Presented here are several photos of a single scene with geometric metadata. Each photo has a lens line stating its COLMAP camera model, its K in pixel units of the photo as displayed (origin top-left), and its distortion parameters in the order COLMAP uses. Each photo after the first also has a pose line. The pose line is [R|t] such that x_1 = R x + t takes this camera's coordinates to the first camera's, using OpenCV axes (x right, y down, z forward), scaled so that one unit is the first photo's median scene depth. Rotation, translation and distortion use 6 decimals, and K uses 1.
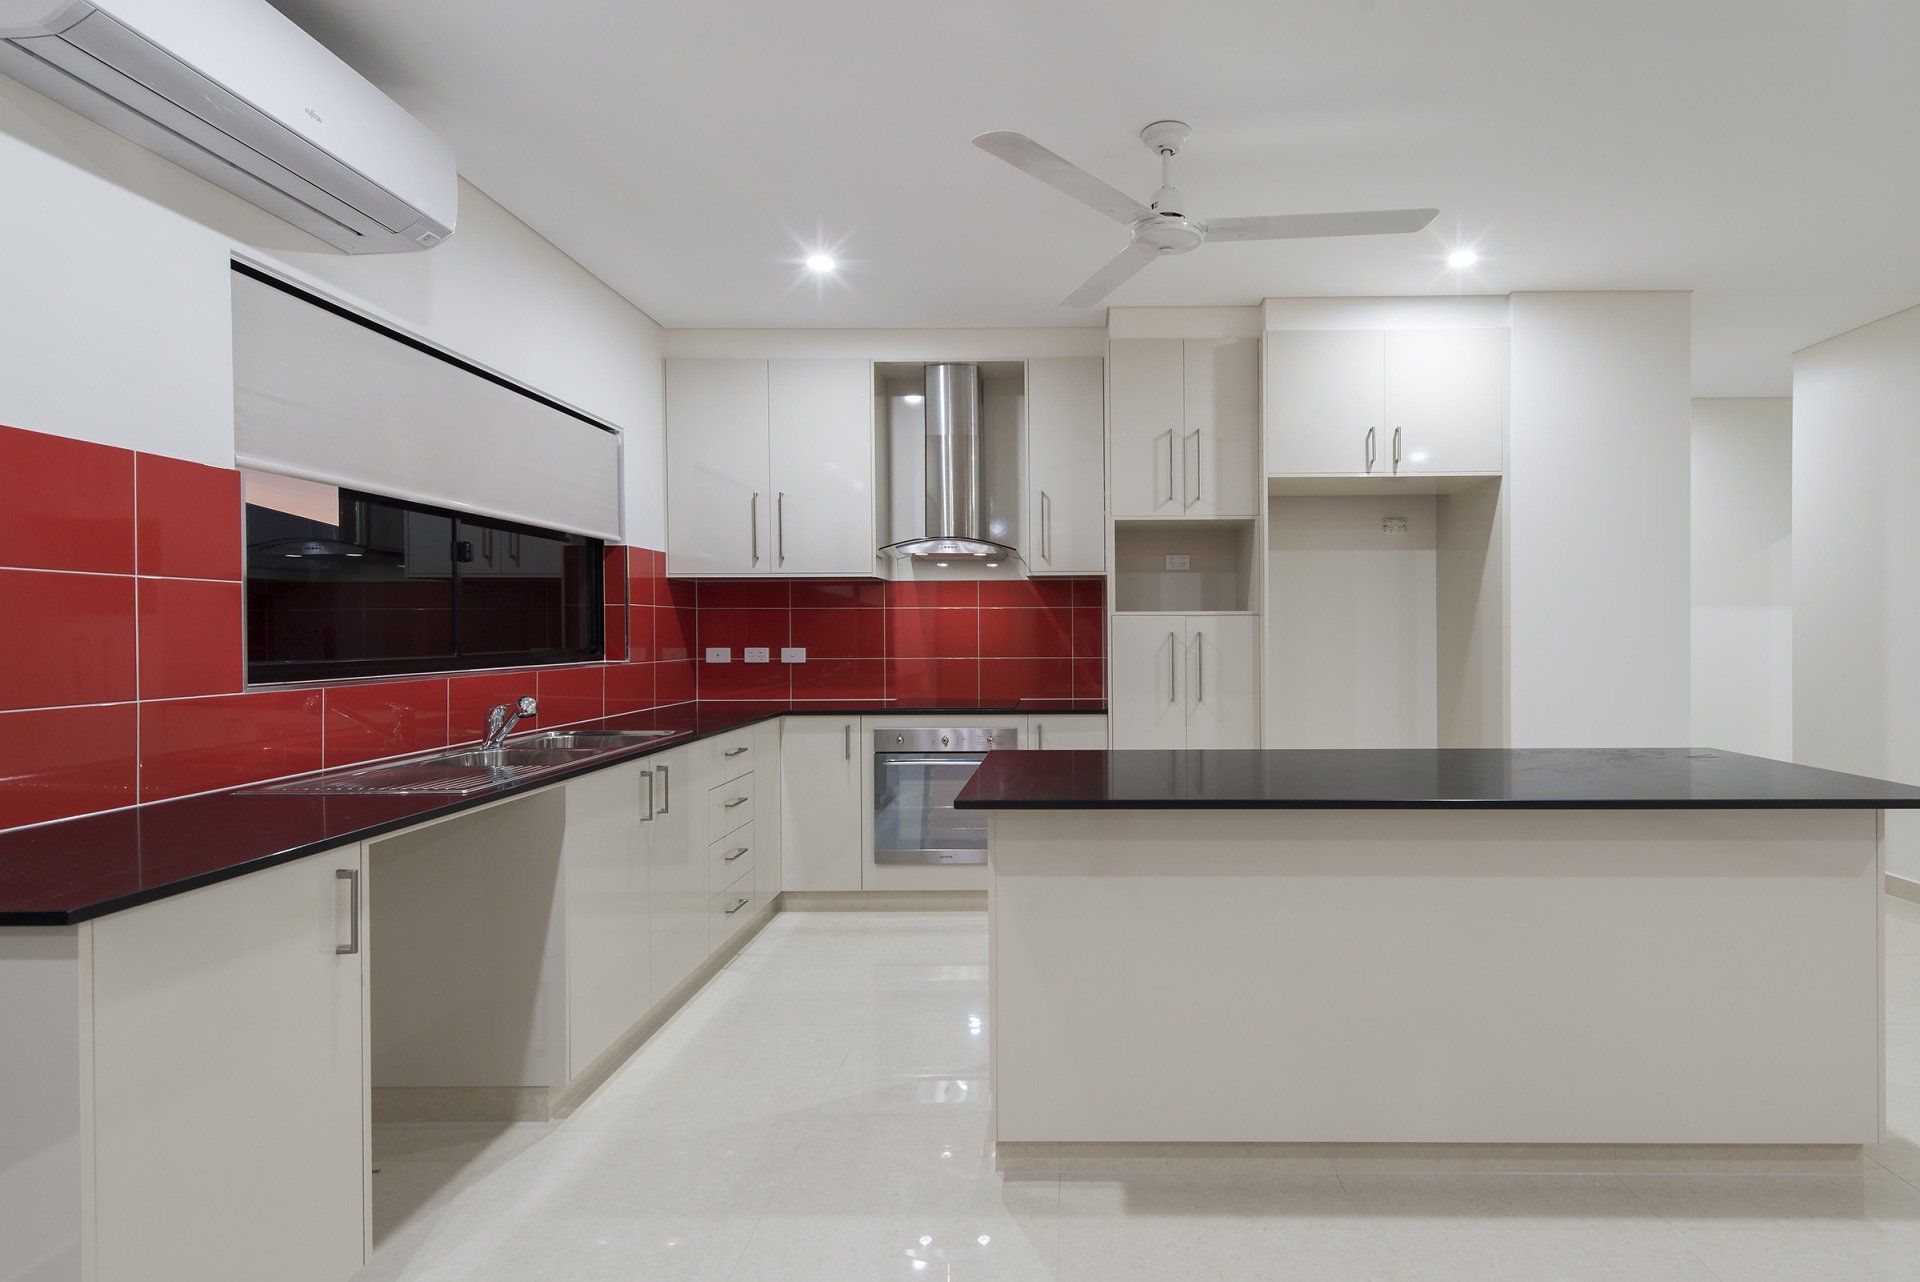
lens RADIAL K [[856.8, 0, 1030.8], [0, 856.8, 640.3], [0, 0, 1]] dist [0.016384, -0.000124]
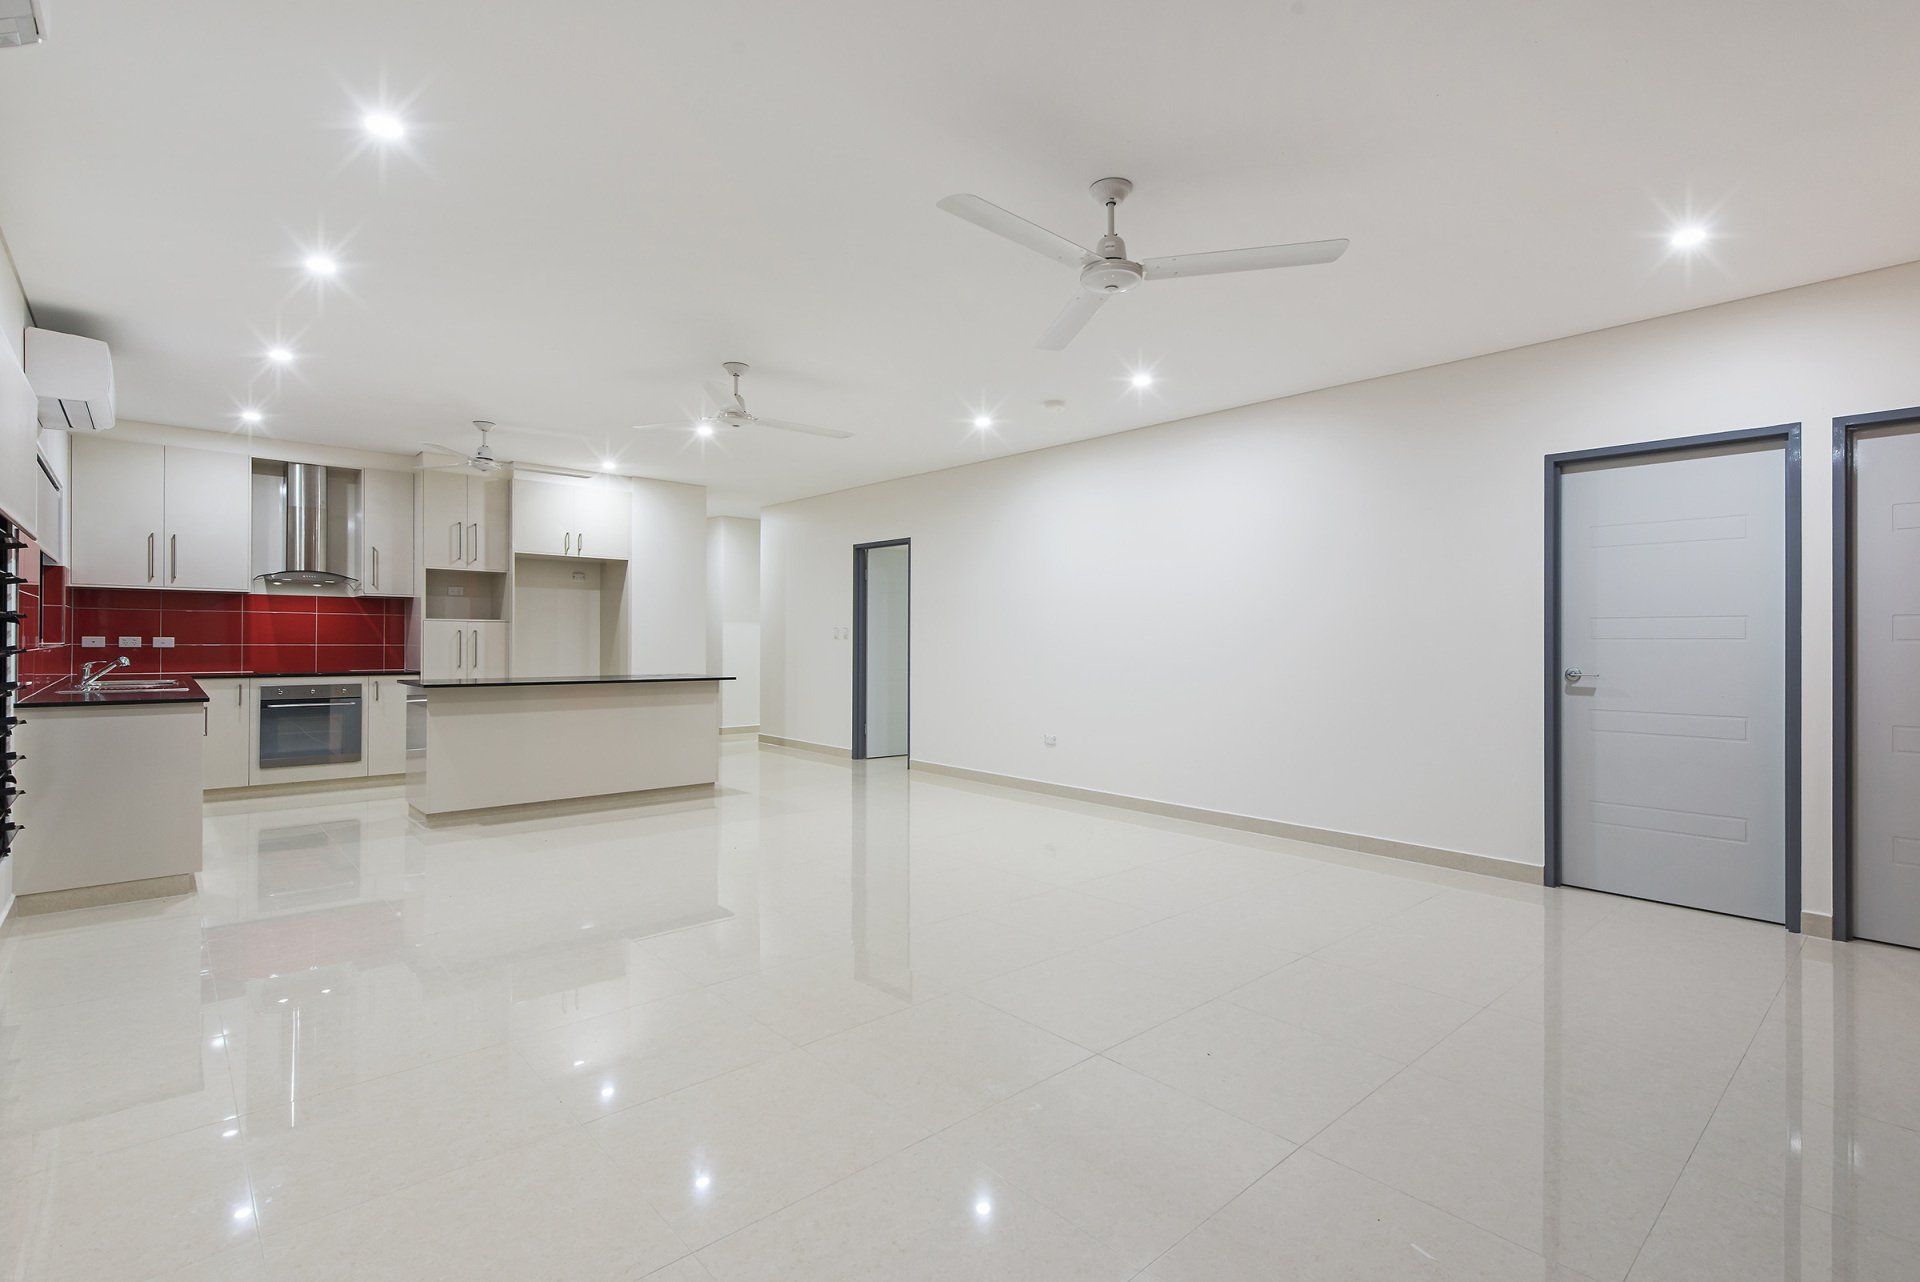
lens RADIAL K [[895.8, 0, 956.4], [0, 895.8, 634.0], [0, 0, 1]] dist [0.003131, 0.001034]
pose [[0.698099, 0.012848, 0.715886, -0.462509], [-0.000892, 0.999854, -0.017075, 0.030429], [-0.716000, 0.011282, 0.698009, -1.102510]]
